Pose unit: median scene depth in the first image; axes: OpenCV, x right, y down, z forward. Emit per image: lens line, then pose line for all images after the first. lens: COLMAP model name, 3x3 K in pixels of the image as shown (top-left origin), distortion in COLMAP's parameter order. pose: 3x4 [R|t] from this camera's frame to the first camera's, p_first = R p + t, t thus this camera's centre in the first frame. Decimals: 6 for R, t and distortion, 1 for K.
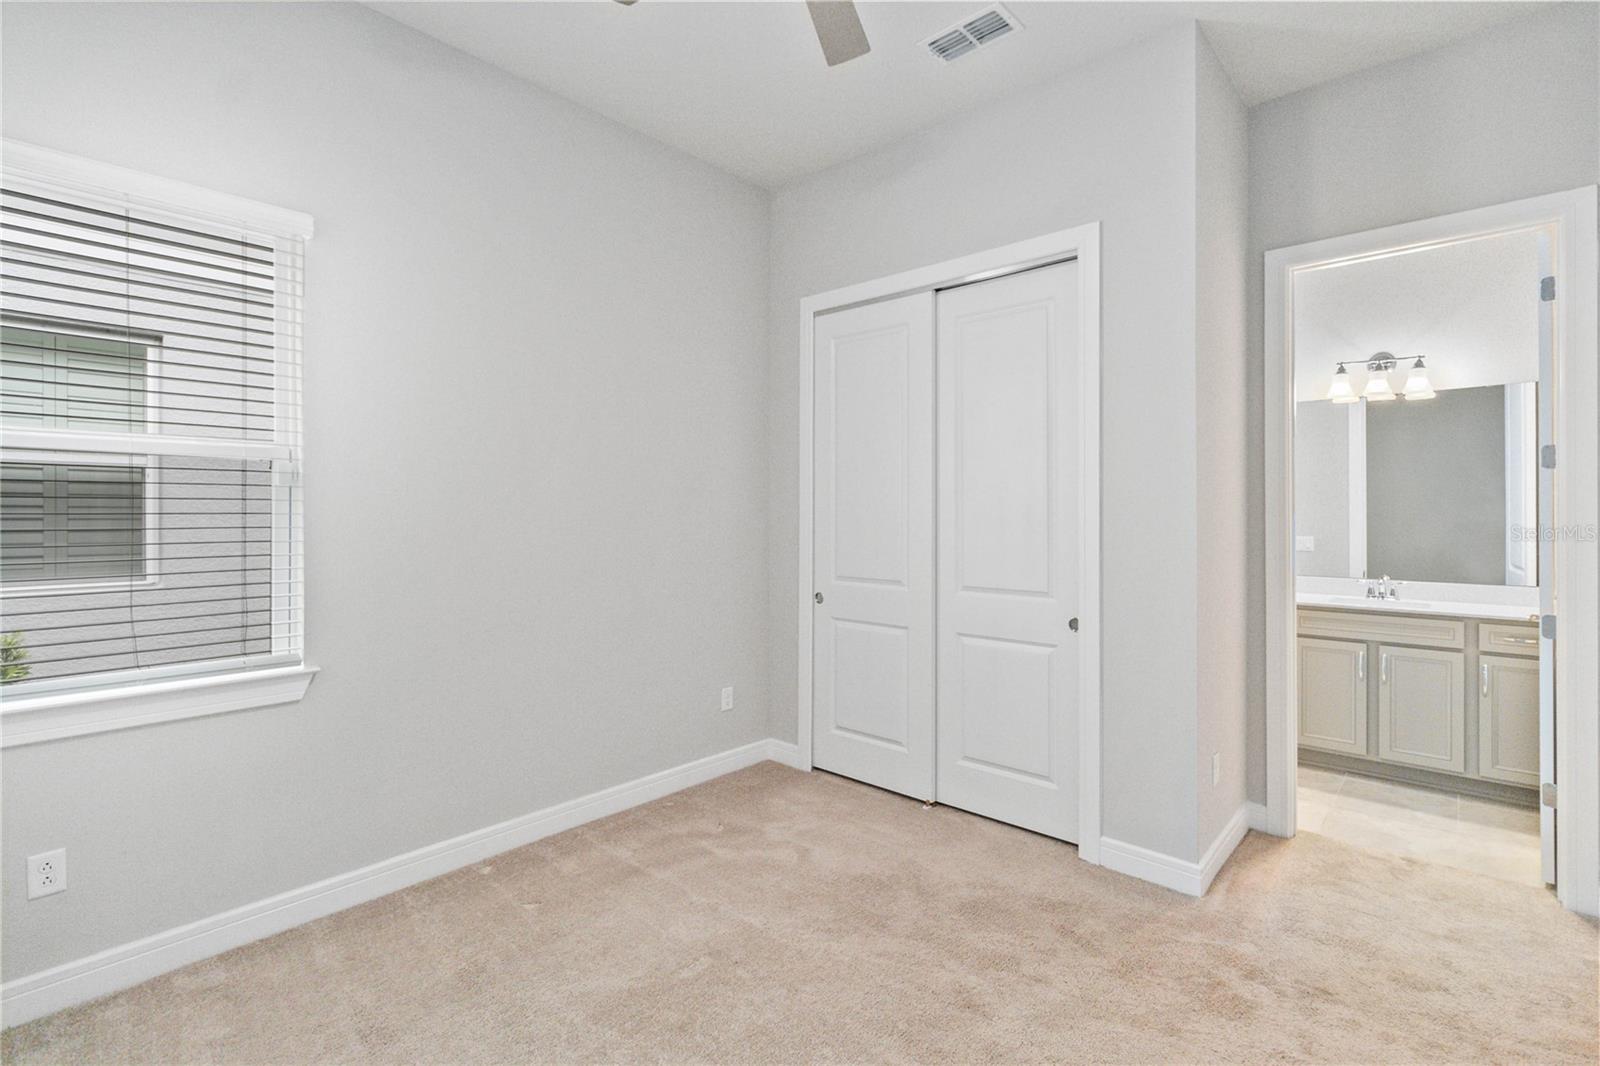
lens RADIAL K [[746.4, 0, 802.1], [0, 746.4, 520.2], [0, 0, 1]] dist [0.001559, 0.001126]
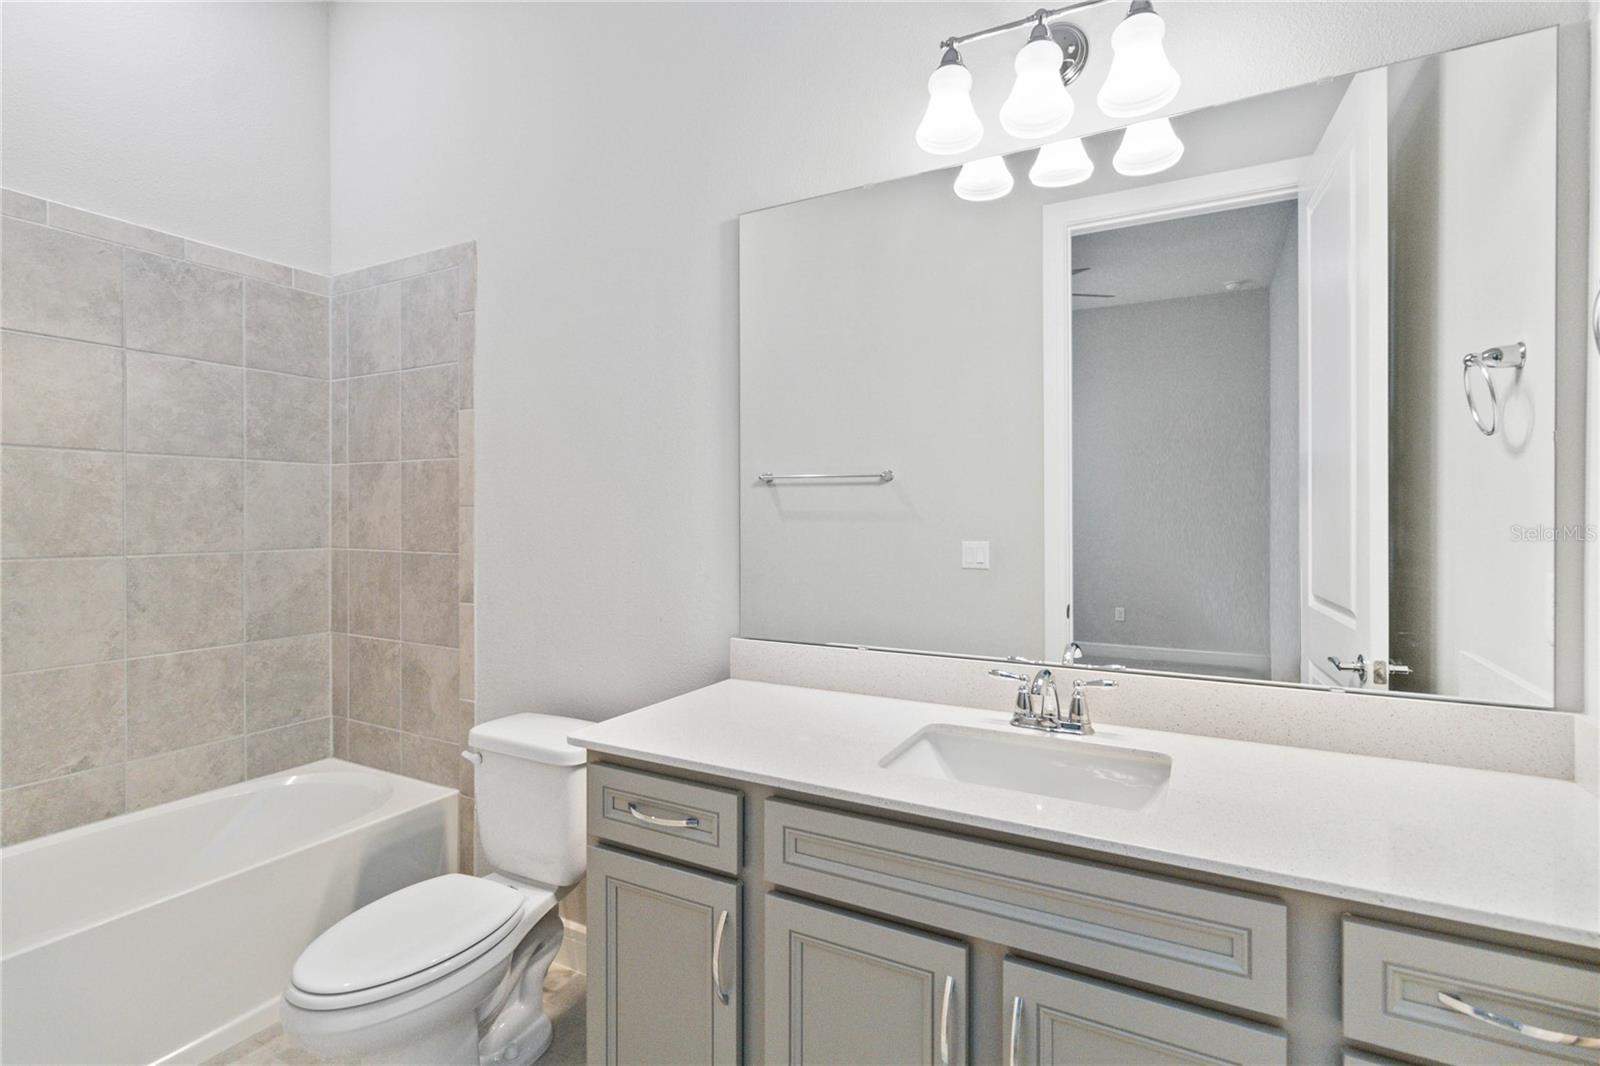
lens RADIAL K [[746.4, 0, 800.0], [0, 746.4, 531.7], [0, 0, 1]] dist [0.001559, 0.001126]
pose [[0.972492, -0.004359, 0.232893, 0.645248], [0.001352, 0.999914, 0.013067, 0.013537], [-0.232930, -0.012392, 0.972414, 0.765664]]
